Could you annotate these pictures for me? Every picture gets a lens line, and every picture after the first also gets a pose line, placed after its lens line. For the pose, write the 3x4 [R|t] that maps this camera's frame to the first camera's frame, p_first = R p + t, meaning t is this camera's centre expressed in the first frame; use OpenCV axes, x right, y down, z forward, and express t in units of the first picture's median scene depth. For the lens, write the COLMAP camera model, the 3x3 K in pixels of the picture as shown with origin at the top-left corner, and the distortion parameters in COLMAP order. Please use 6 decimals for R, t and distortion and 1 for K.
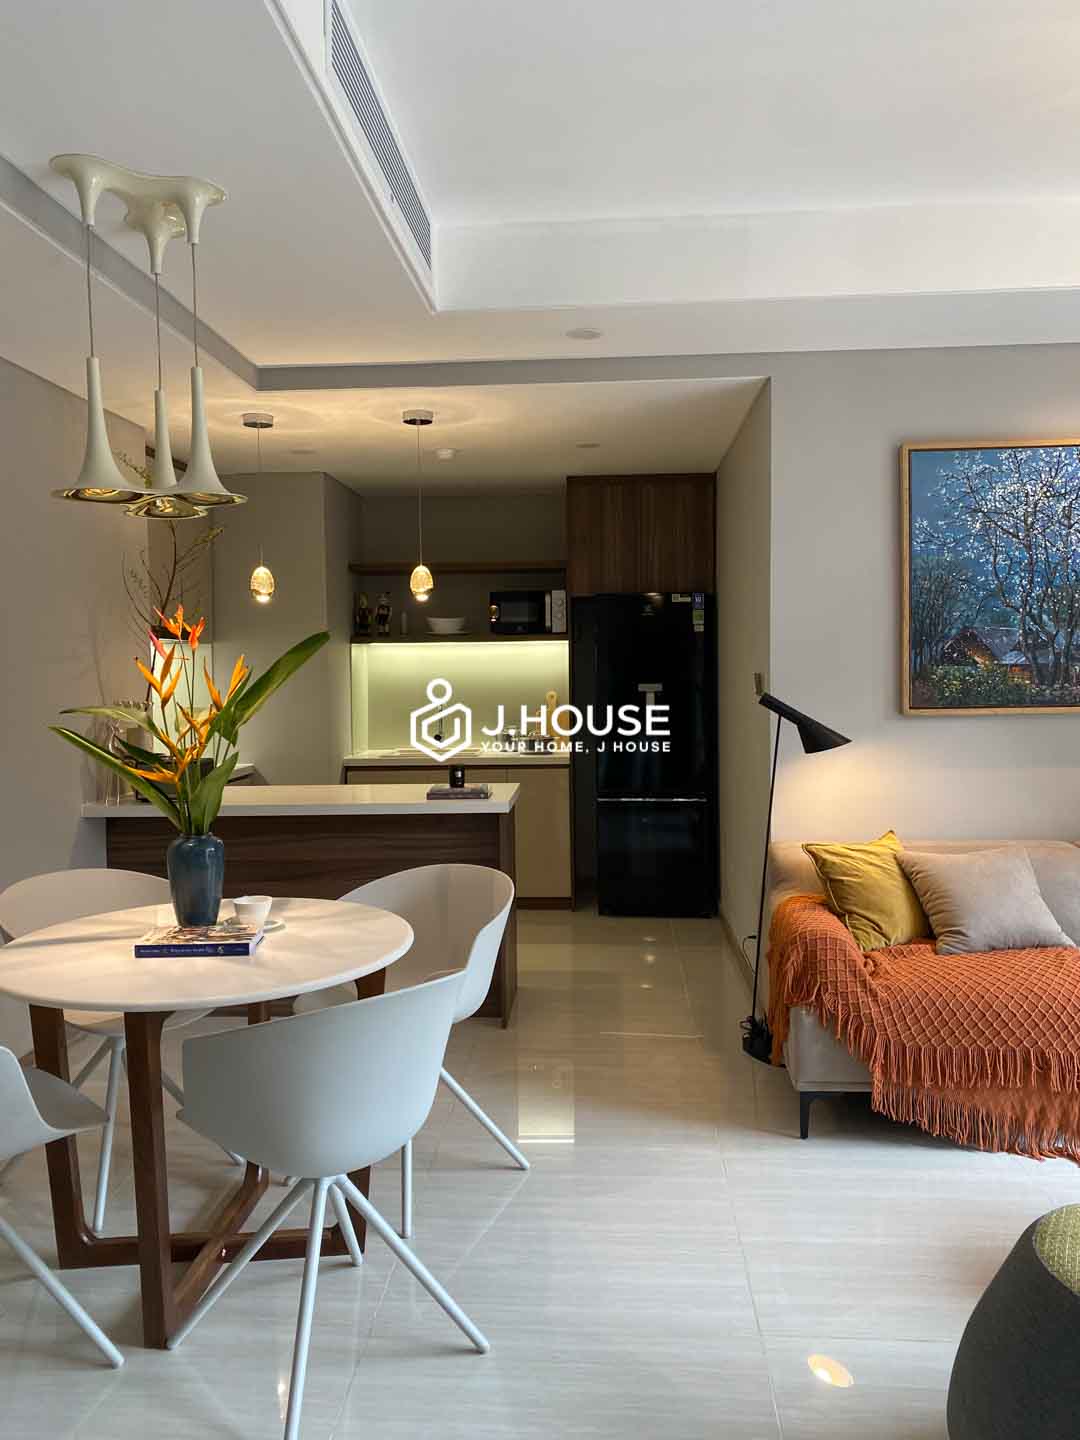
lens RADIAL K [[1104.0, 0, 539.4], [0, 1104.0, 719.7], [0, 0, 1]] dist [0.026589, -0.007513]
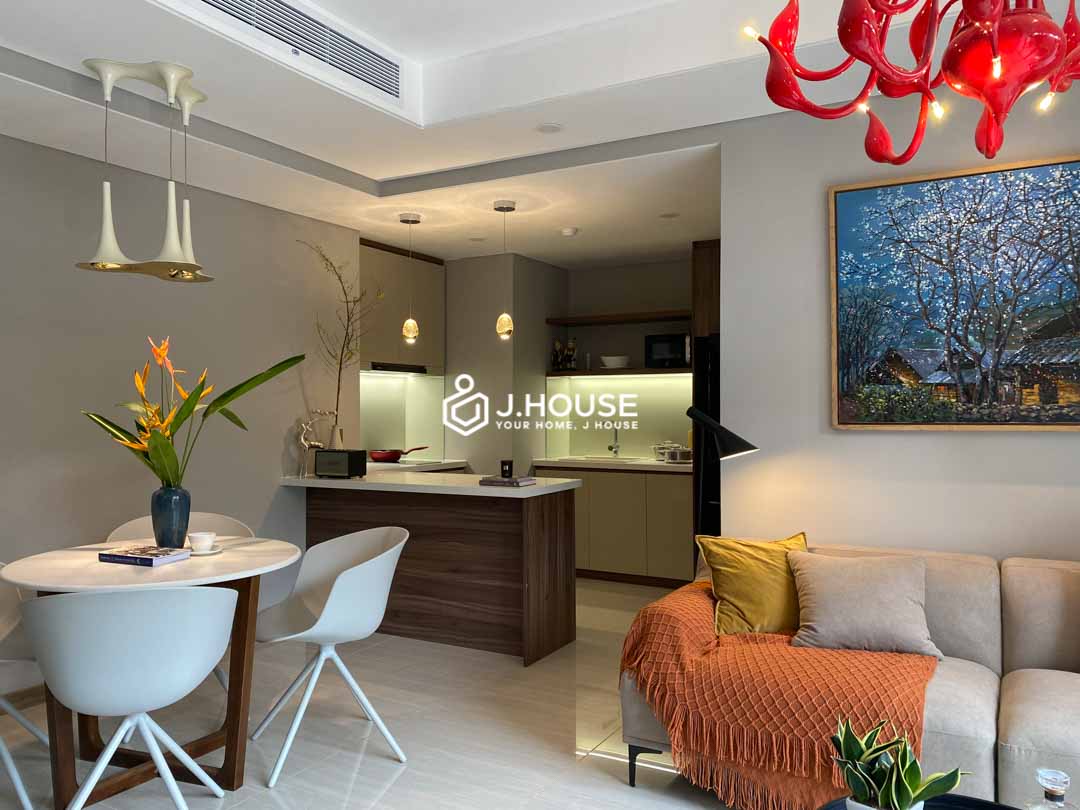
lens RADIAL K [[828.0, 0, 541.5], [0, 828.0, 405.9], [0, 0, 1]] dist [0.026589, -0.007513]
pose [[0.899970, 0.010852, -0.435816, 0.434670], [-0.031806, 0.998660, -0.040813, 0.015603], [0.434789, 0.050592, 0.899110, 0.128807]]
